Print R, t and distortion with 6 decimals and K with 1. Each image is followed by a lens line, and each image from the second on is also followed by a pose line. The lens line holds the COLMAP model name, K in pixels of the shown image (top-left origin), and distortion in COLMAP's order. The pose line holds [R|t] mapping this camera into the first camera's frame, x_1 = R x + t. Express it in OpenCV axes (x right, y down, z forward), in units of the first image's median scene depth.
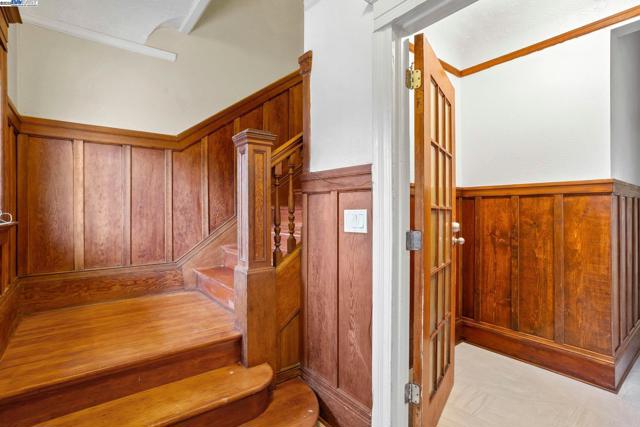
lens RADIAL K [[310.1, 0, 325.4], [0, 310.1, 210.5], [0, 0, 1]] dist [-0.026362, 0.011450]
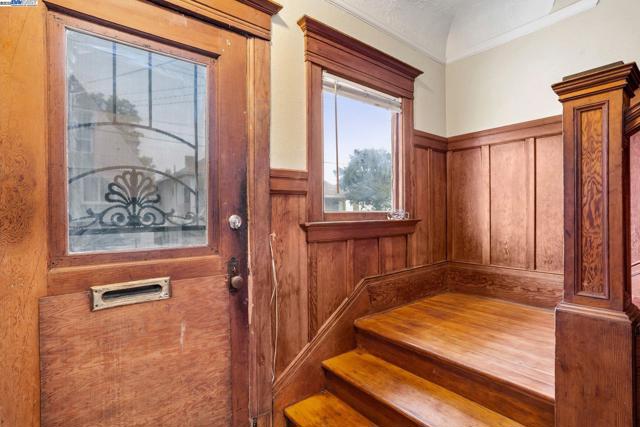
lens RADIAL K [[310.1, 0, 318.5], [0, 310.1, 215.5], [0, 0, 1]] dist [-0.026362, 0.011450]
pose [[0.014916, 0.012040, -0.999816, 0.303943], [0.013608, 0.999832, 0.012243, -0.001746], [0.999796, -0.013788, 0.014749, 0.412711]]
